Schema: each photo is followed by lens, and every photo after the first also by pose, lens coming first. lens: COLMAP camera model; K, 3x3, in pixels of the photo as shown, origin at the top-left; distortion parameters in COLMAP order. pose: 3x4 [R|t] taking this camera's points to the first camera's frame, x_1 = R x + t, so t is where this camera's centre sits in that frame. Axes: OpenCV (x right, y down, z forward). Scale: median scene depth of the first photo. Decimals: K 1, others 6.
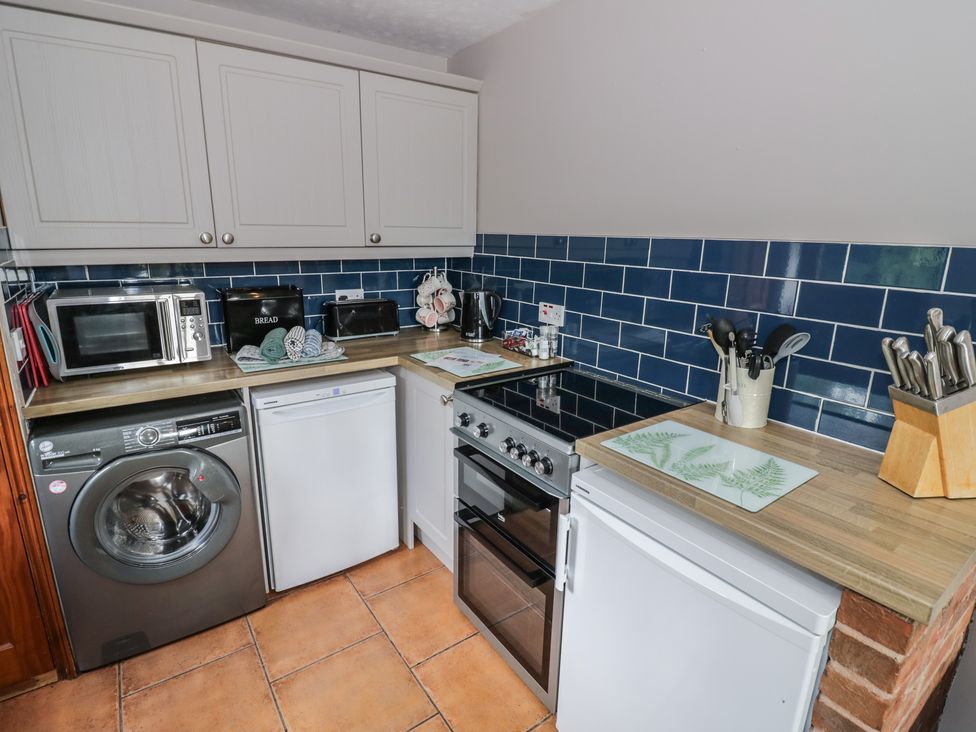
lens RADIAL K [[509.5, 0, 488.5], [0, 509.5, 356.6], [0, 0, 1]] dist [-0.018695, -0.002413]
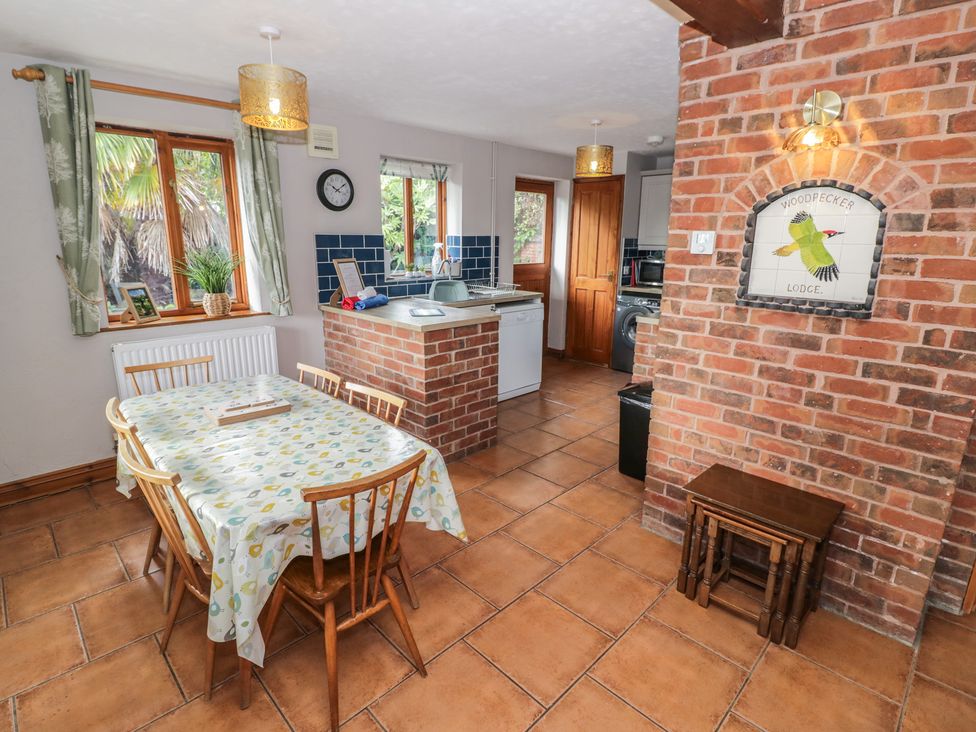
lens RADIAL K [[509.5, 0, 488.5], [0, 509.5, 356.6], [0, 0, 1]] dist [-0.018695, -0.002413]
pose [[0.166049, 0.213748, -0.962673, 2.139402], [-0.242428, 0.955114, 0.170254, 0.157206], [0.955854, 0.205108, 0.210414, -0.497500]]
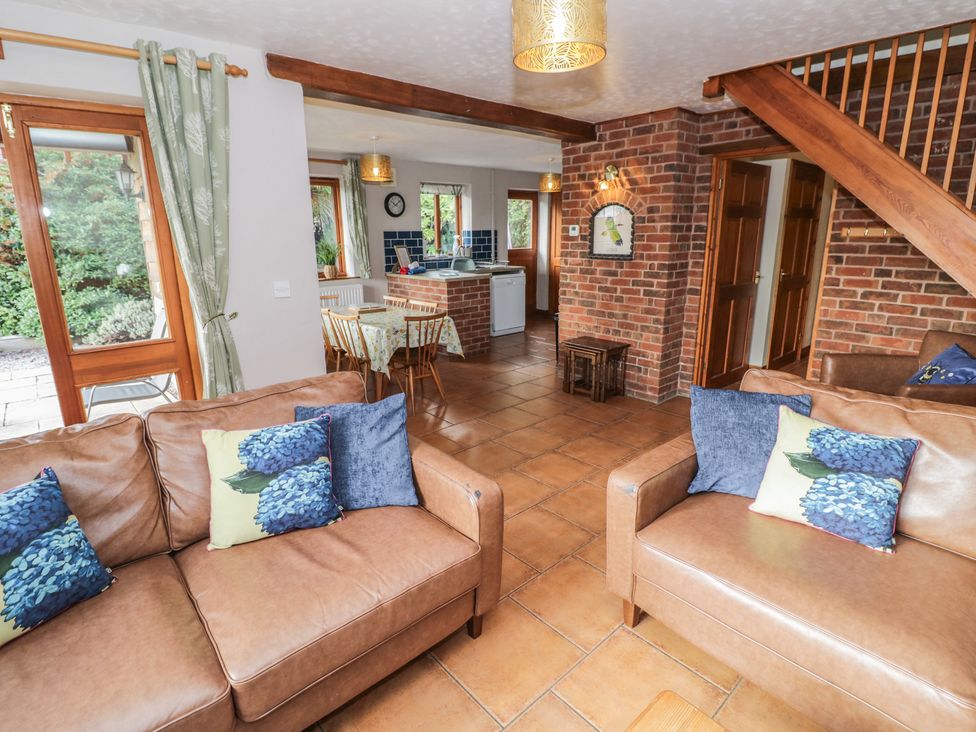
lens RADIAL K [[509.5, 0, 488.5], [0, 509.5, 356.6], [0, 0, 1]] dist [-0.018695, -0.002413]
pose [[0.114348, 0.221561, -0.968419, 3.597927], [-0.223514, 0.955558, 0.192227, 0.193747], [0.967970, 0.194474, 0.158788, -0.523476]]
